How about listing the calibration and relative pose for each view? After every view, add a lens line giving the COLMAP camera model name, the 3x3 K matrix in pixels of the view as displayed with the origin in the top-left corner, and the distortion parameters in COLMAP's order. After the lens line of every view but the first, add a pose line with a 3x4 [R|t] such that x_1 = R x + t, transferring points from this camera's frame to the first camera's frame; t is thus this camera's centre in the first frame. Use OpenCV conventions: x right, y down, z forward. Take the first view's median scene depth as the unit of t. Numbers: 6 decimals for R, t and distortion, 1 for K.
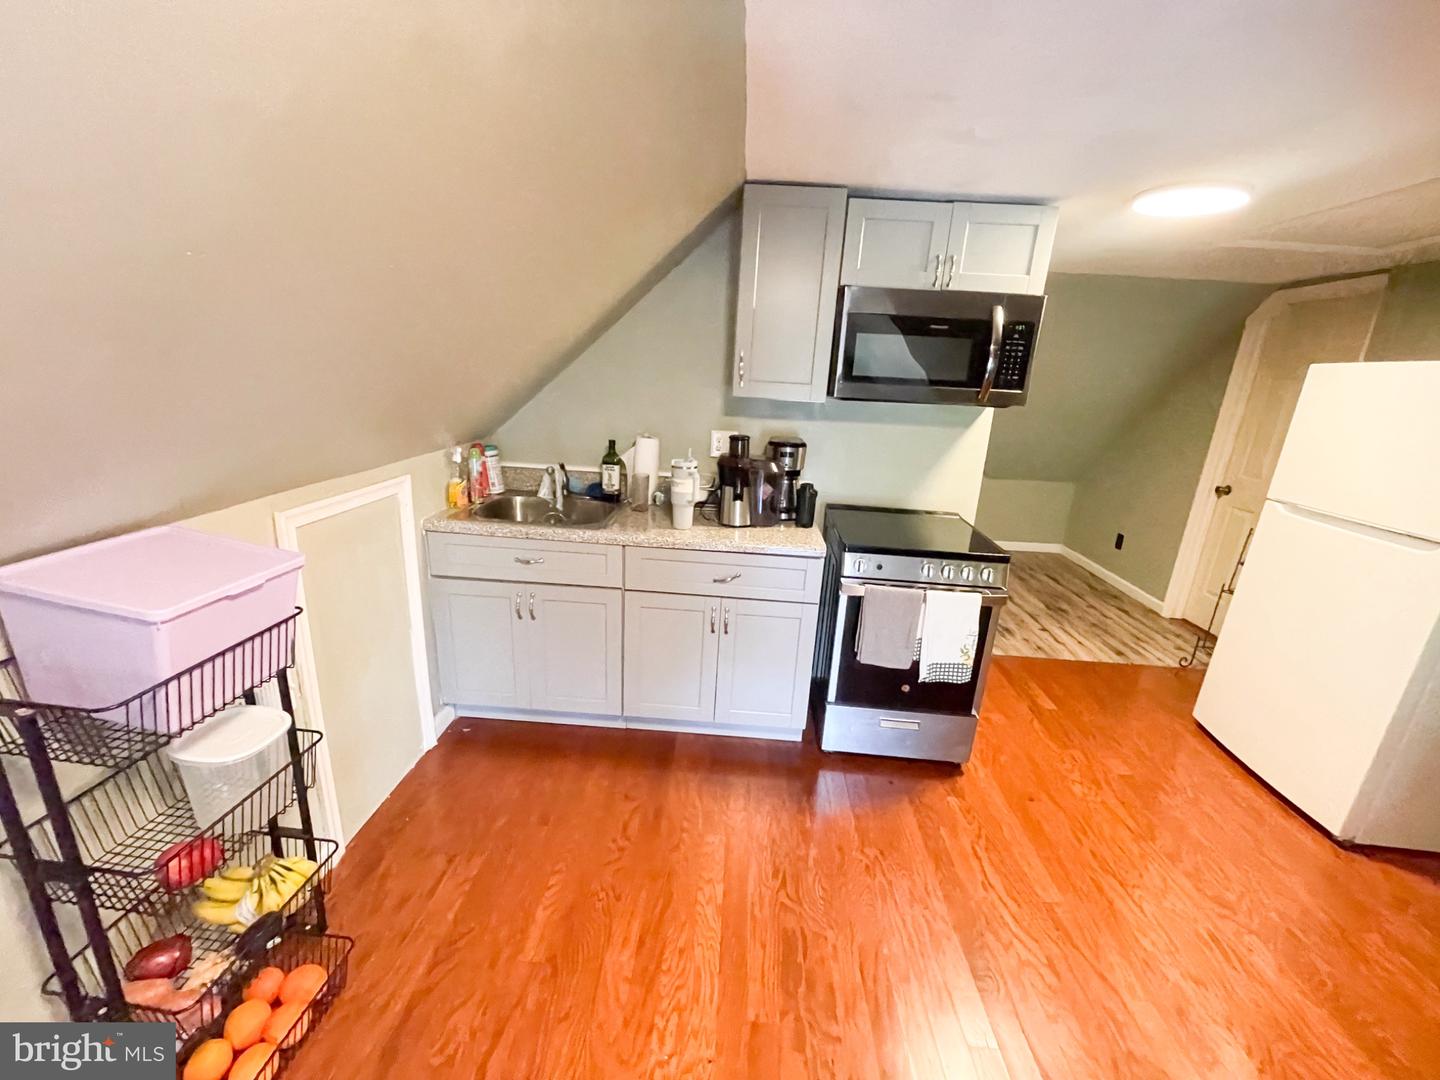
lens RADIAL K [[578.7, 0, 719.0], [0, 578.7, 542.5], [0, 0, 1]] dist [-0.002044, -0.000200]
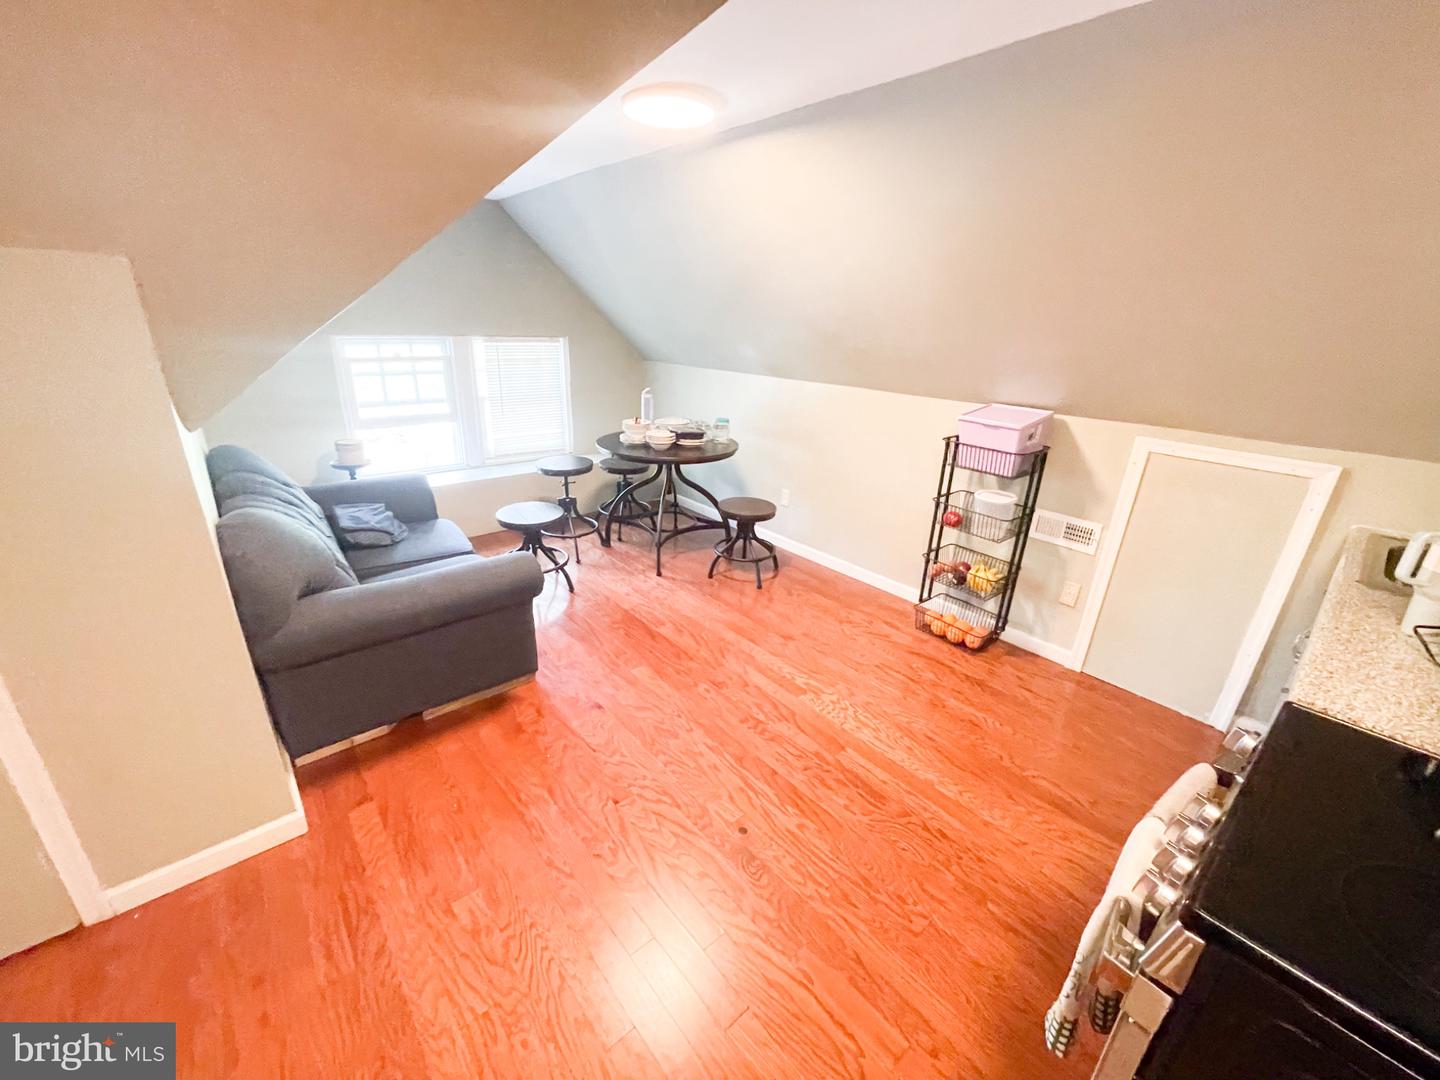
lens RADIAL K [[578.7, 0, 716.8], [0, 578.7, 539.2], [0, 0, 1]] dist [-0.002044, -0.000200]
pose [[-0.724274, 0.174352, -0.667105, 1.029414], [-0.262169, 0.825202, 0.500308, -0.265895], [0.637726, 0.537255, -0.551962, 1.104800]]
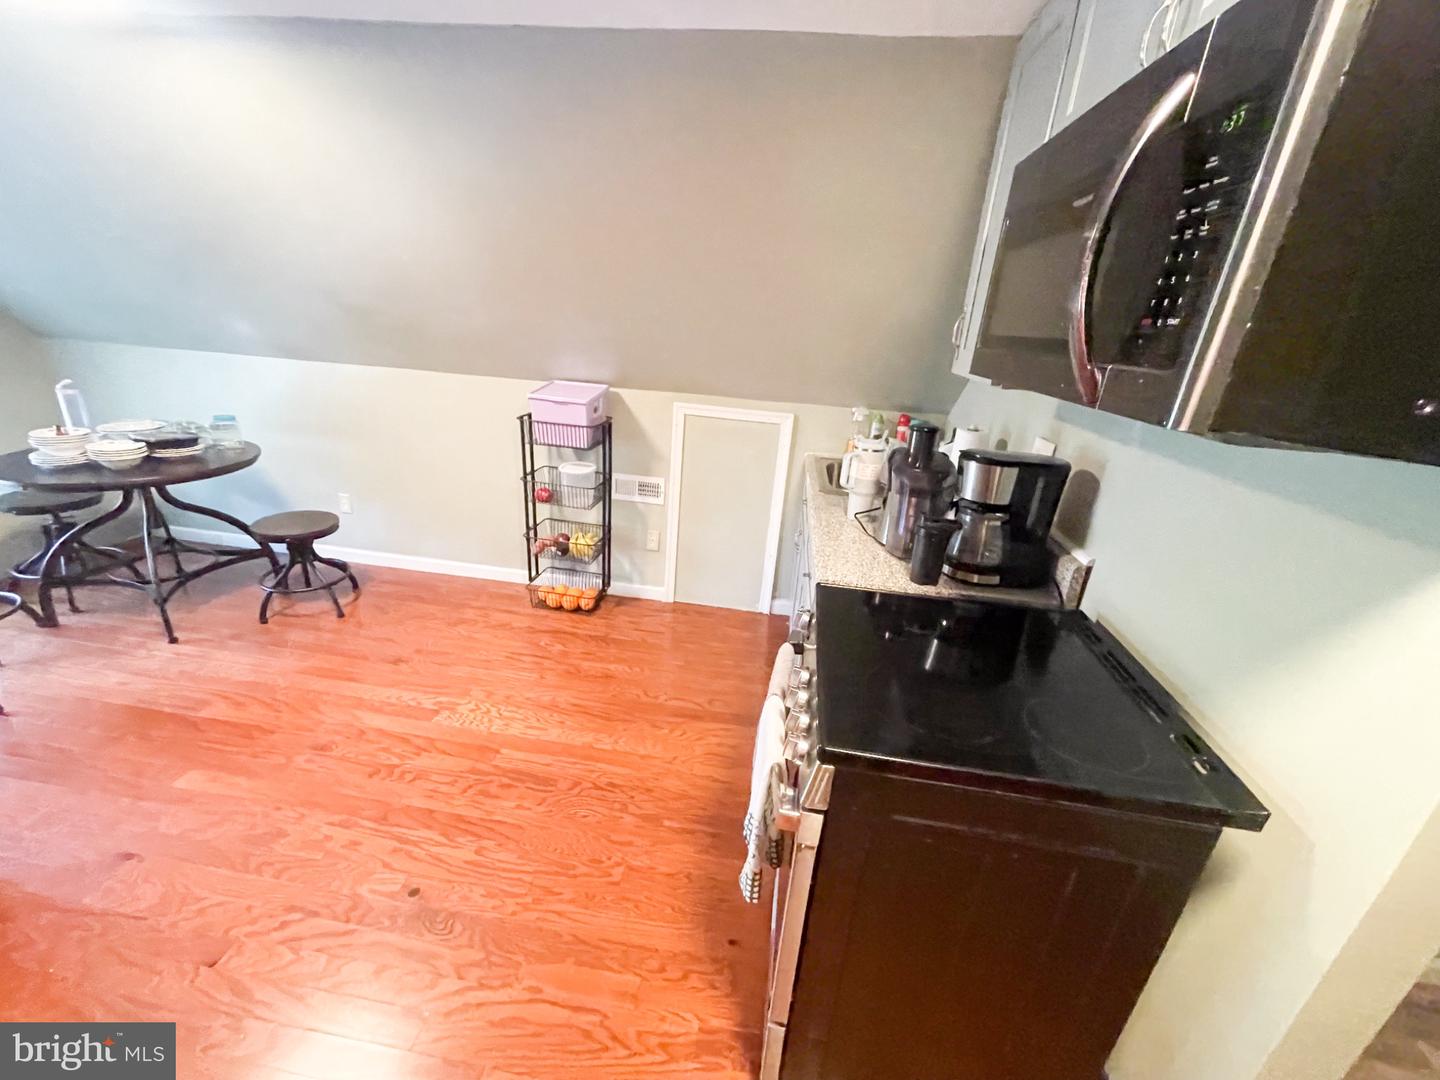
lens RADIAL K [[578.7, 0, 717.5], [0, 578.7, 540.3], [0, 0, 1]] dist [-0.002044, -0.000200]
pose [[-0.075547, 0.304412, -0.949540, 1.043650], [-0.354913, 0.881691, 0.310898, -0.255814], [0.931842, 0.360491, 0.041431, 1.046085]]
